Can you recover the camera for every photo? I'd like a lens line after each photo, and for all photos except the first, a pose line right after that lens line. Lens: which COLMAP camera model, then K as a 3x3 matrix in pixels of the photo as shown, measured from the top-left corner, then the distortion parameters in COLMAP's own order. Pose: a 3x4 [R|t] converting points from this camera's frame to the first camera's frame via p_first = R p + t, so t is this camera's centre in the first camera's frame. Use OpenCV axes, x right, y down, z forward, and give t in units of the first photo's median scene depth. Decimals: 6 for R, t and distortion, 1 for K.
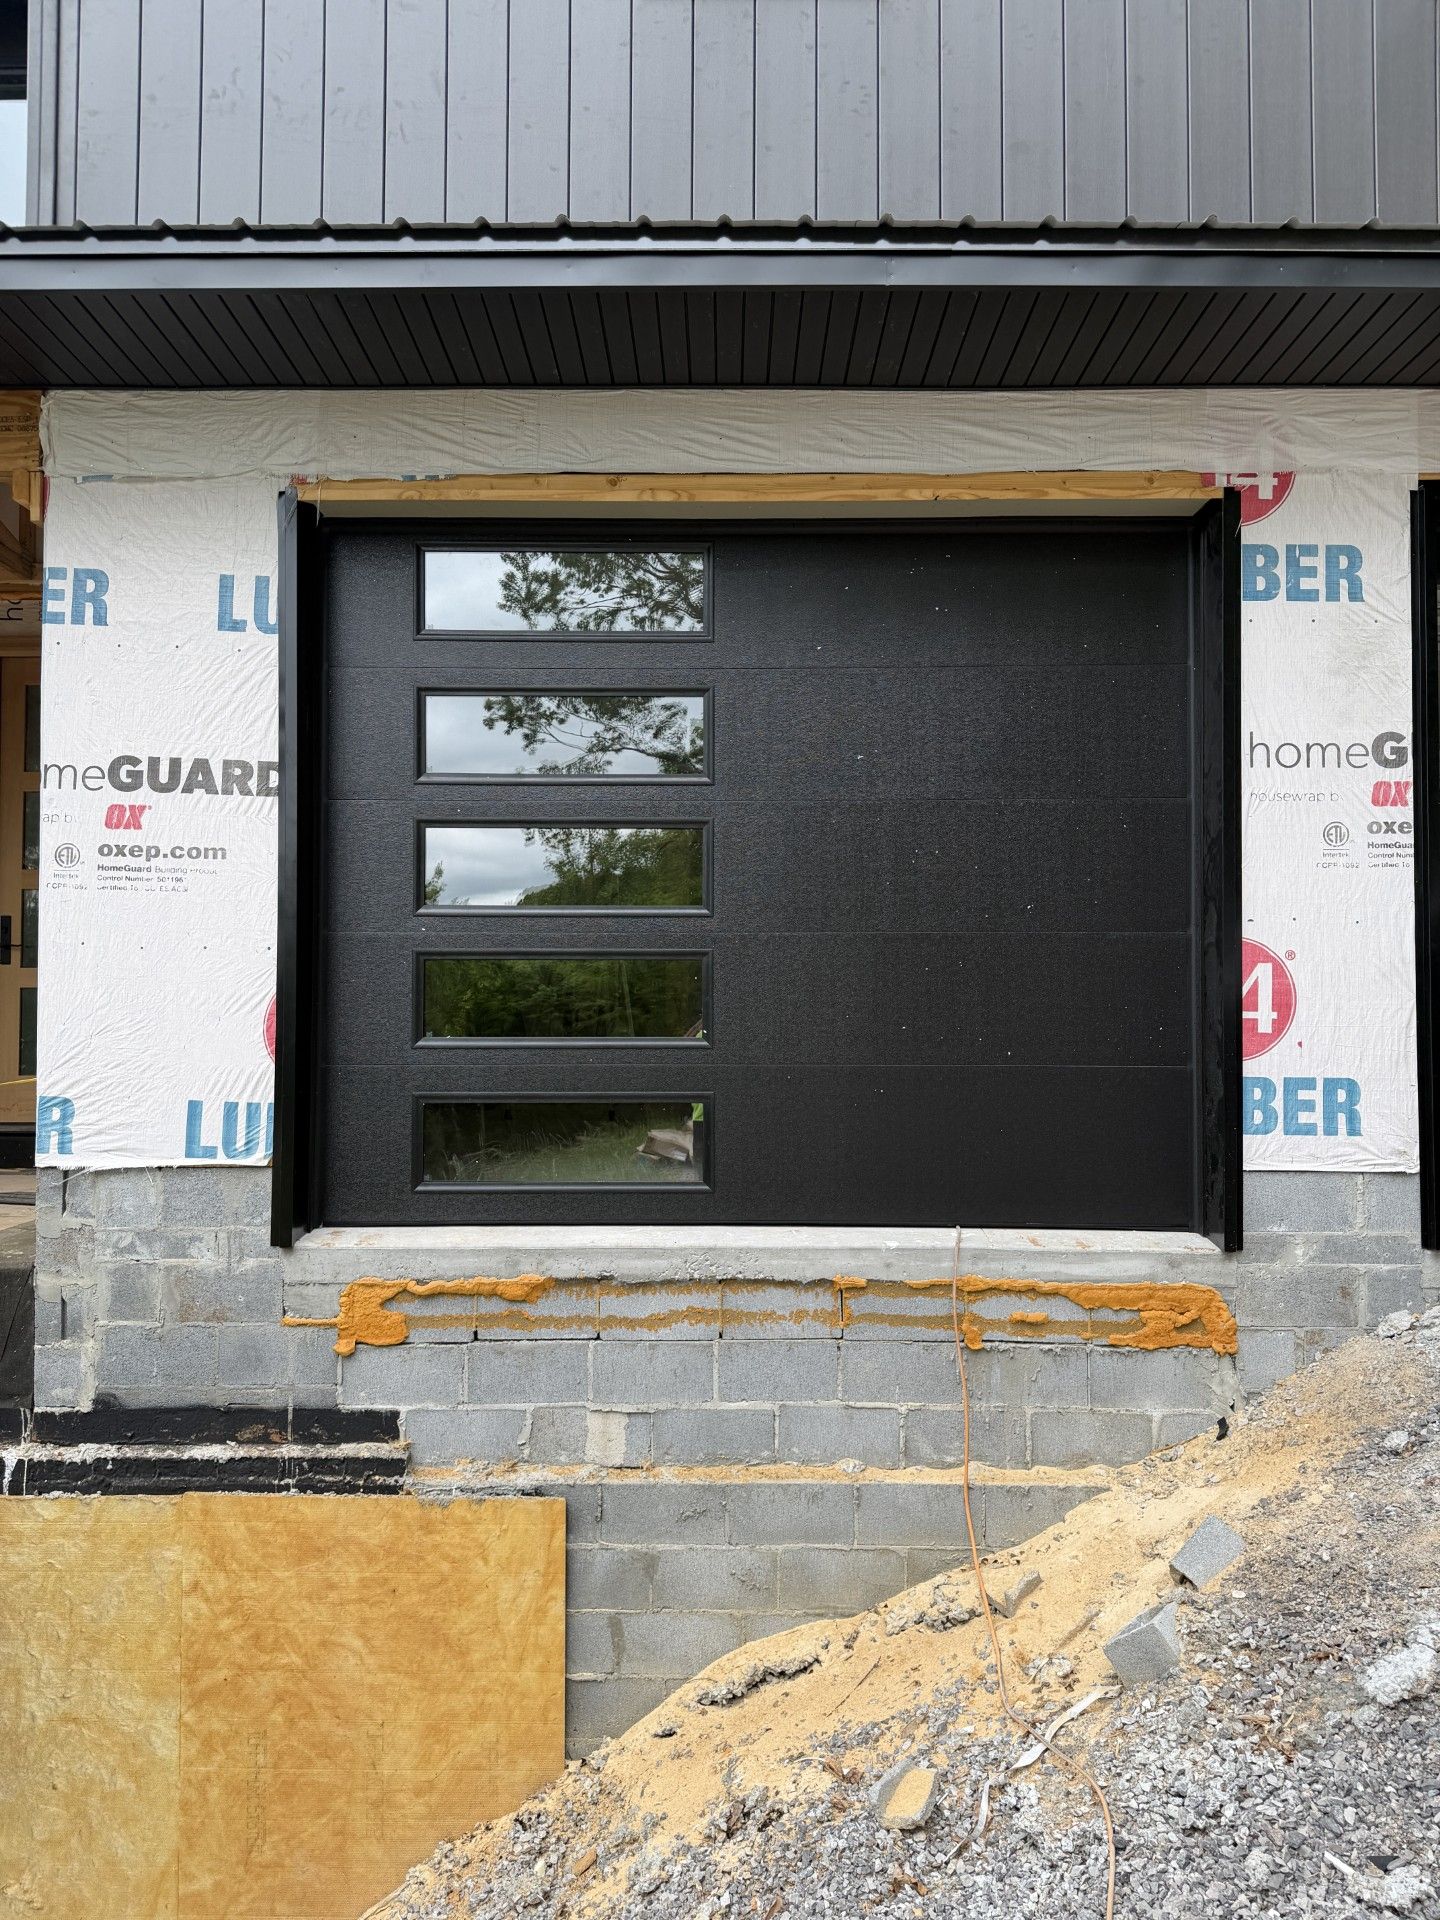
lens RADIAL K [[1334.5, 0, 720.0], [0, 1334.5, 960.0], [0, 0, 1]] dist [0.069976, -0.087985]
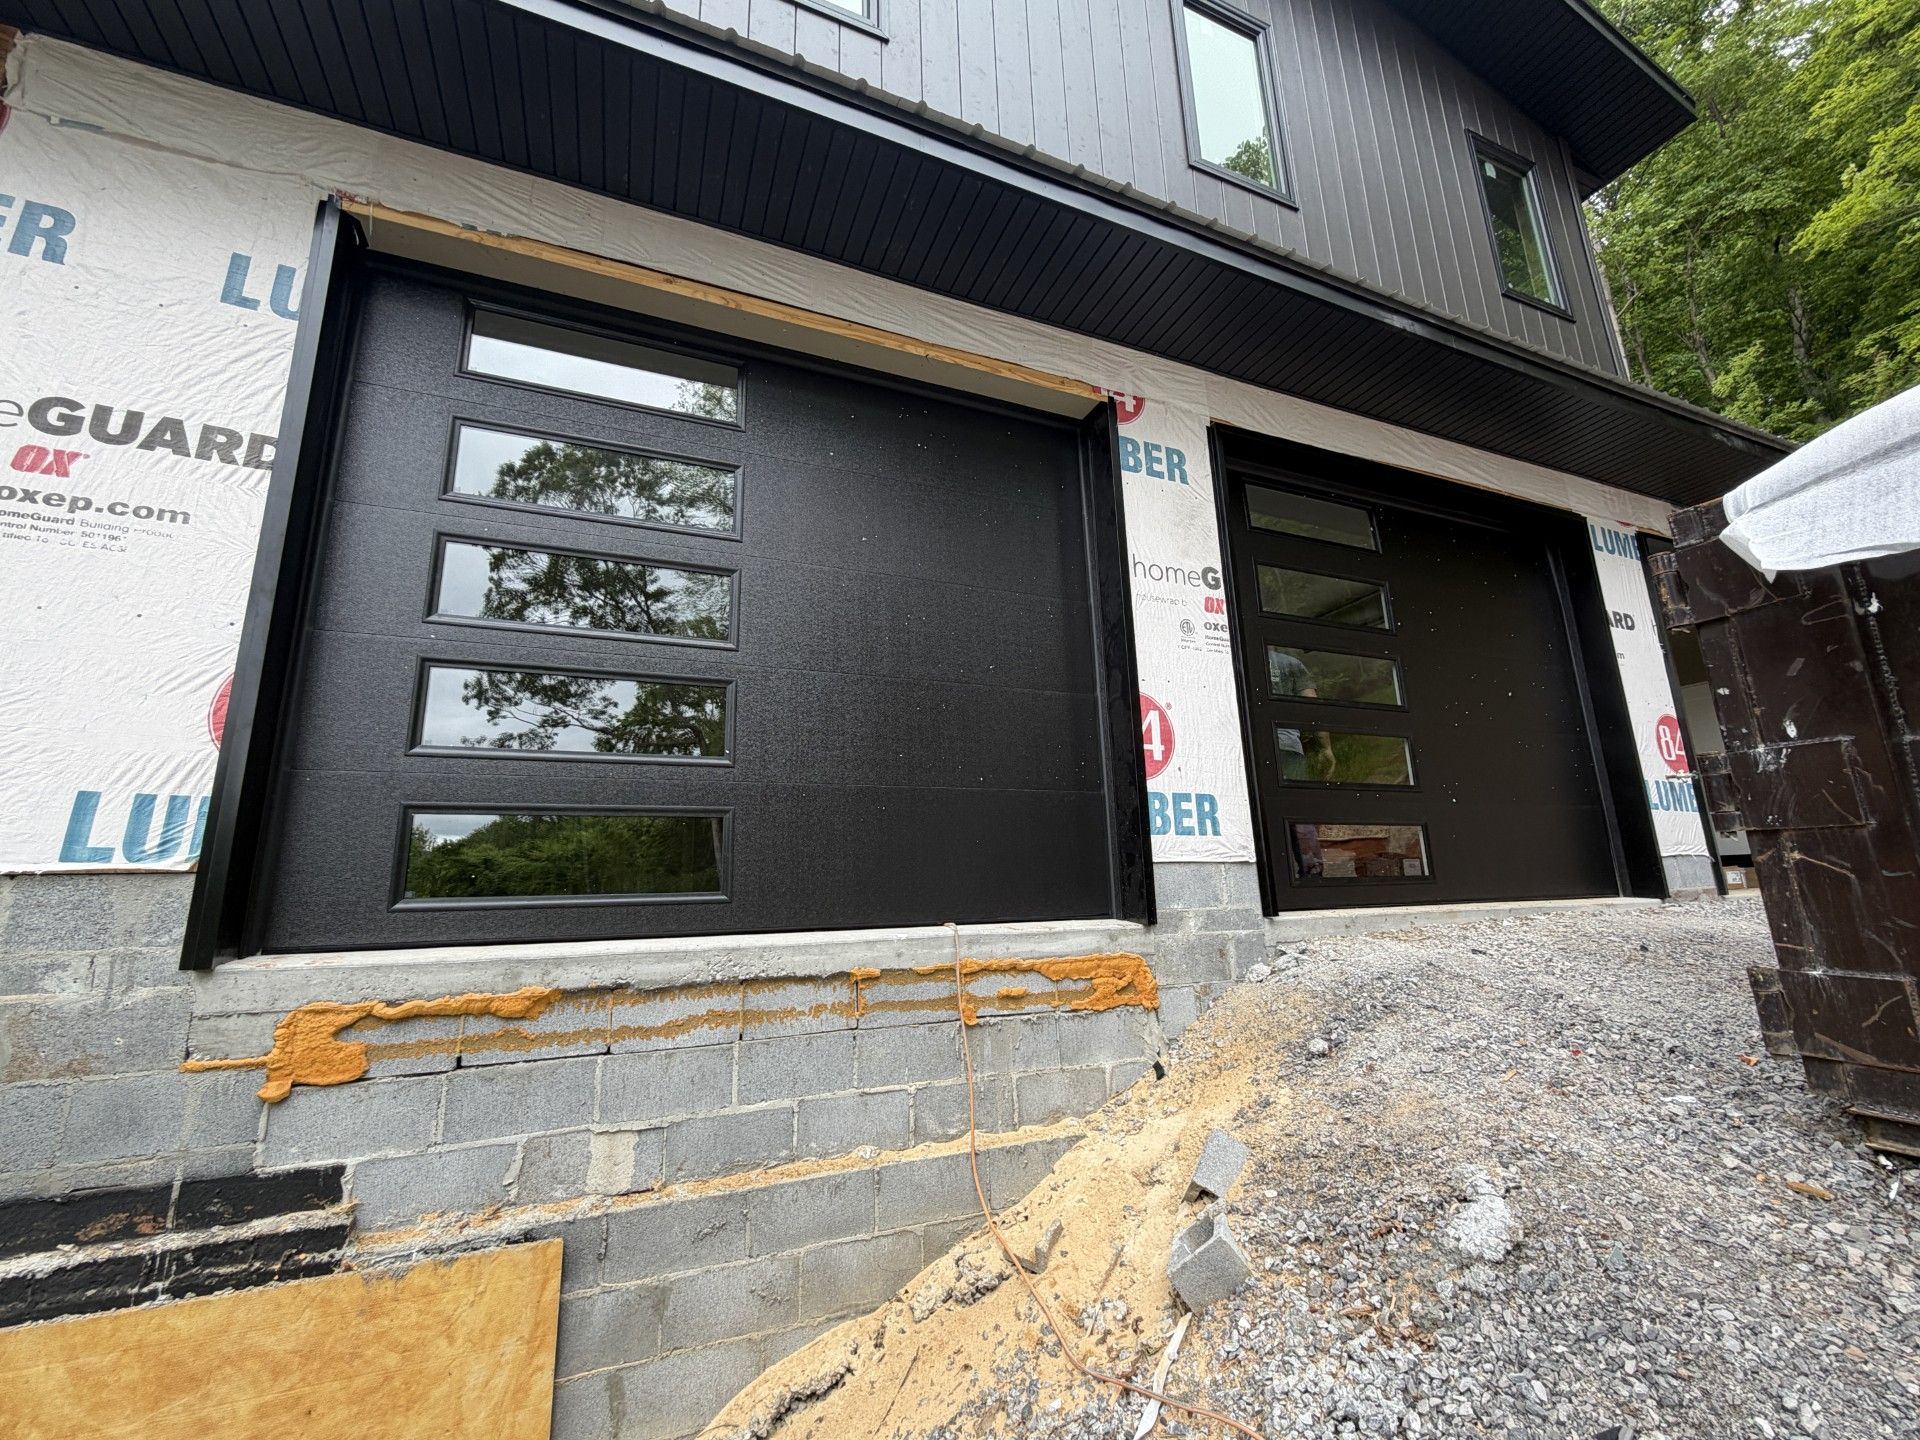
lens RADIAL K [[786.7, 0, 960.0], [0, 786.7, 720.0], [0, 0, 1]] dist [0.002133, -0.001029]
pose [[0.918870, 0.058586, 0.390187, -0.093846], [0.020810, 0.980342, -0.196205, 0.167040], [-0.394012, 0.188407, 0.899587, 0.355811]]
